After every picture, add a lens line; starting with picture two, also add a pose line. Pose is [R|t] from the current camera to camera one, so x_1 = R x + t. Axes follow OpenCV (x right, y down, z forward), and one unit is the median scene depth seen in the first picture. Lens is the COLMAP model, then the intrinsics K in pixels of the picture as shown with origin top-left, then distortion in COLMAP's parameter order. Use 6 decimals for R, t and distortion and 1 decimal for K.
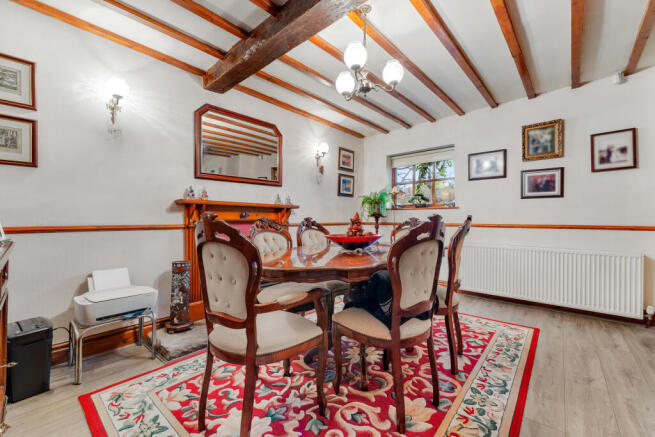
lens RADIAL K [[269.0, 0, 323.1], [0, 269.0, 218.7], [0, 0, 1]] dist [-0.004064, -0.000227]
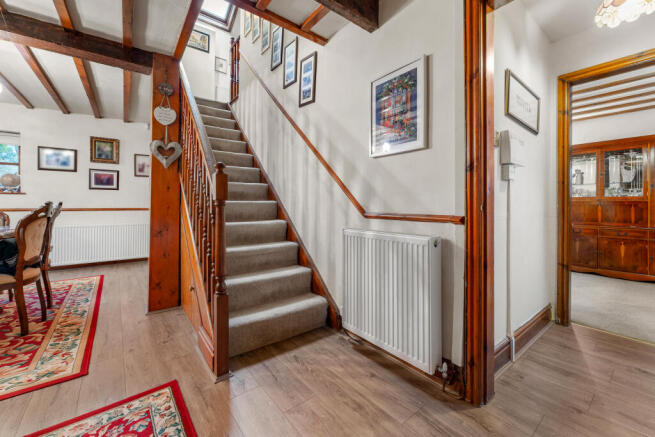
lens RADIAL K [[264.7, 0, 325.0], [0, 264.7, 202.8], [0, 0, 1]] dist [-0.000800, -0.000100]
pose [[0.173935, 0.004806, 0.984745, -0.722414], [-0.001895, 0.999988, -0.004545, -0.004019], [-0.984755, -0.001076, 0.173942, -0.792054]]
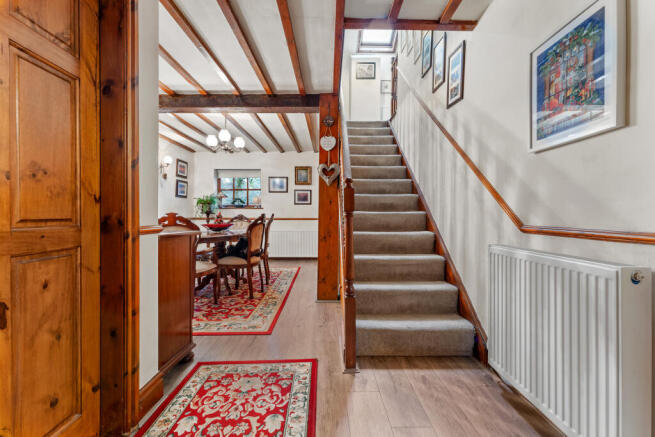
lens RADIAL K [[255.4, 0, 330.6], [0, 255.4, 215.6], [0, 0, 1]] dist [-0.001531, -0.000009]
pose [[0.726046, -0.002286, 0.687642, -0.613075], [-0.000014, 0.999994, 0.003339, -0.003635], [-0.687646, -0.002434, 0.726042, -0.941827]]
